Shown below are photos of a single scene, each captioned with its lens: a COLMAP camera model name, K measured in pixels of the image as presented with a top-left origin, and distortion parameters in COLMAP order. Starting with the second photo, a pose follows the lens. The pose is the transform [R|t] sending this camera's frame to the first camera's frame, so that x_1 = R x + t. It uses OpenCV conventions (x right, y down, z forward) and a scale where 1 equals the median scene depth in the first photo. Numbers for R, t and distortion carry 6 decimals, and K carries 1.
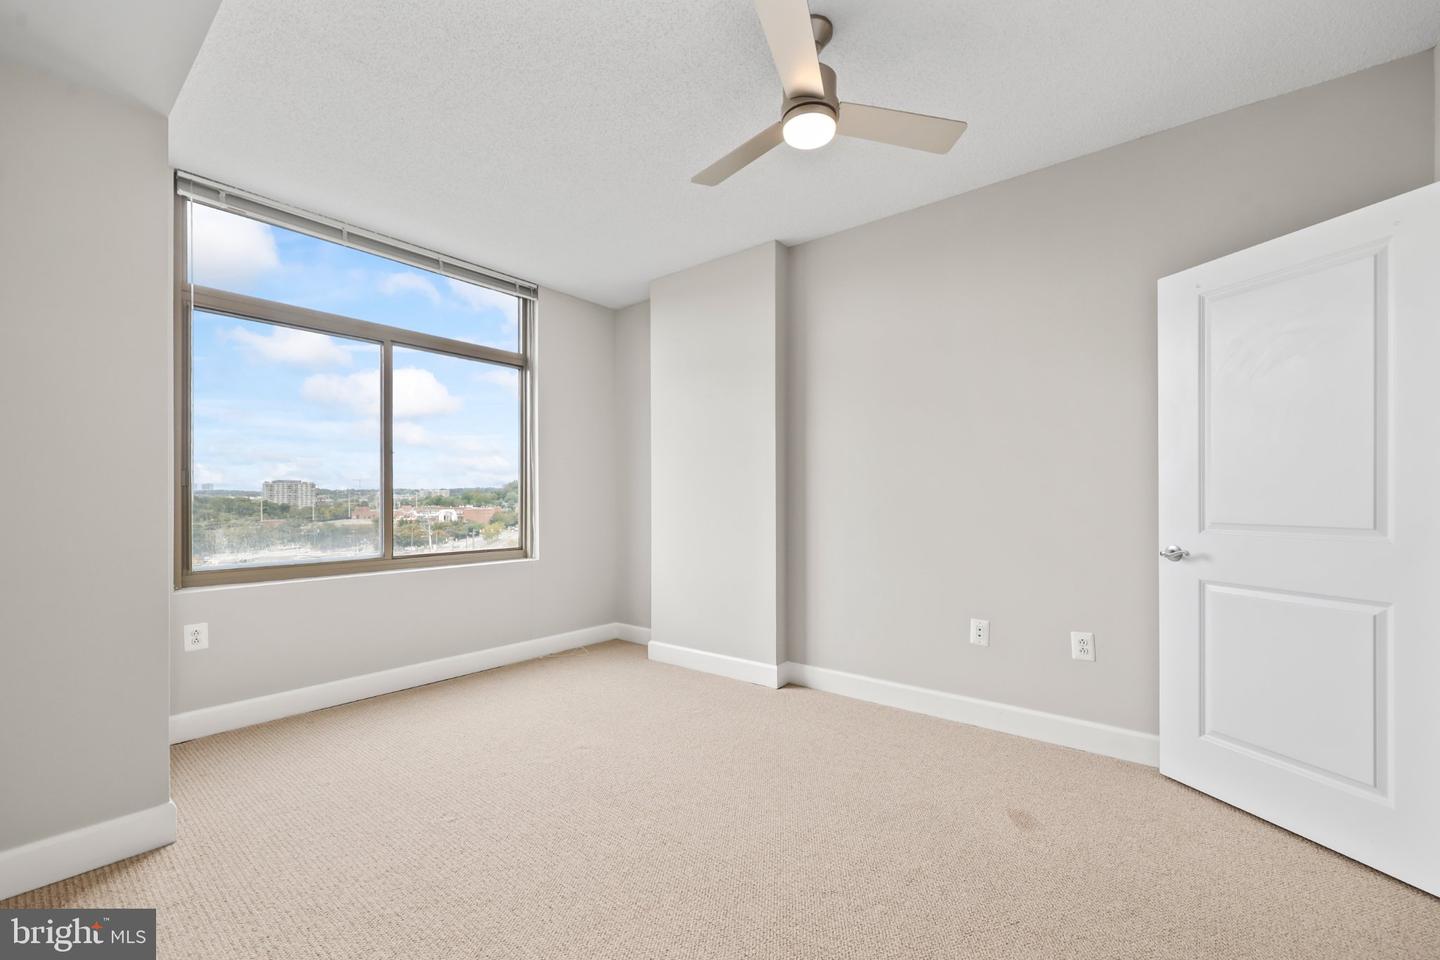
lens RADIAL K [[593.9, 0, 715.6], [0, 593.9, 503.2], [0, 0, 1]] dist [0.000592, 0.000166]
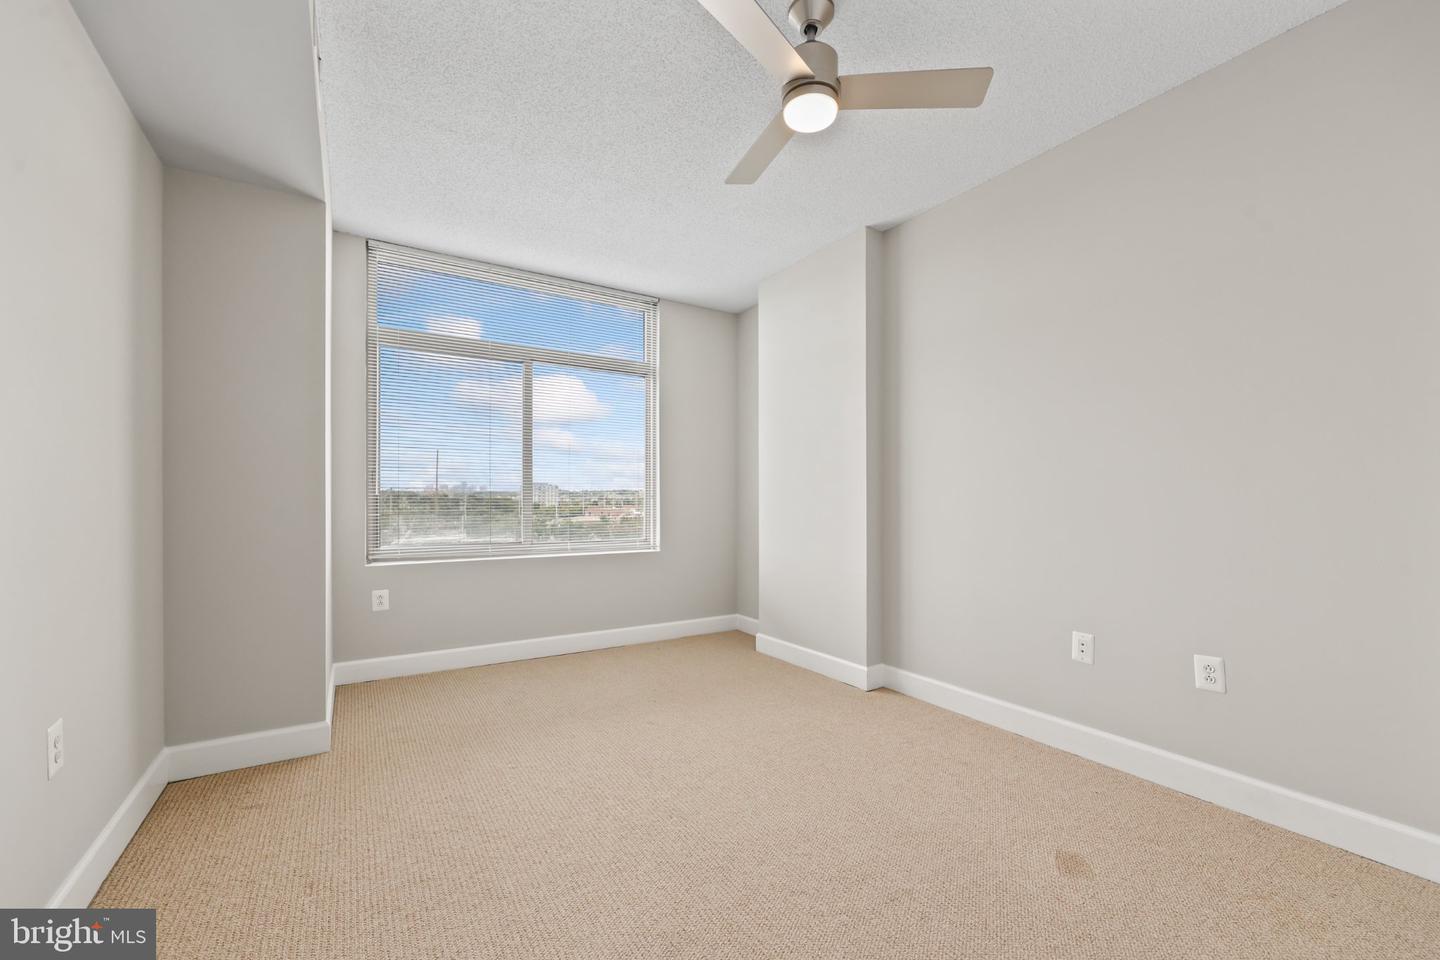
lens RADIAL K [[584.7, 0, 720.2], [0, 584.7, 502.9], [0, 0, 1]] dist [0.000124, 0.000292]
pose [[0.949777, 0.004904, -0.312890, 0.198951], [-0.005070, 0.999987, 0.000284, 0.009130], [0.312887, 0.001316, 0.949789, 0.025878]]
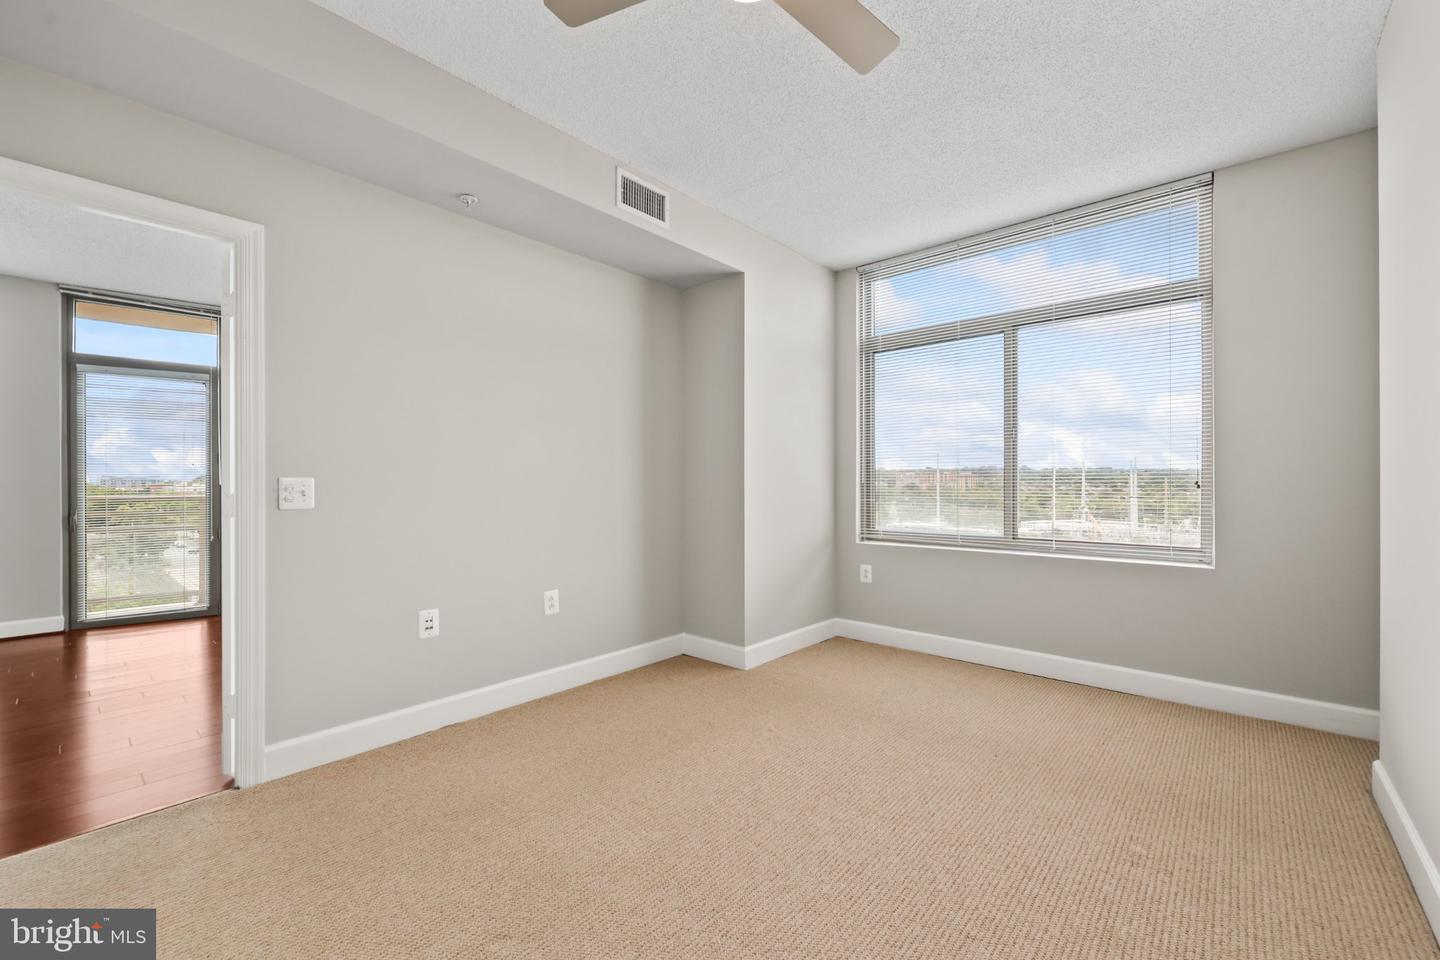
lens RADIAL K [[587.3, 0, 723.9], [0, 587.3, 485.5], [0, 0, 1]] dist [-0.000259, 0.000035]
pose [[-0.035741, 0.006831, -0.999338, 0.559369], [-0.004240, 0.999967, 0.006987, -0.005005], [0.999352, 0.004487, -0.035711, 0.633395]]
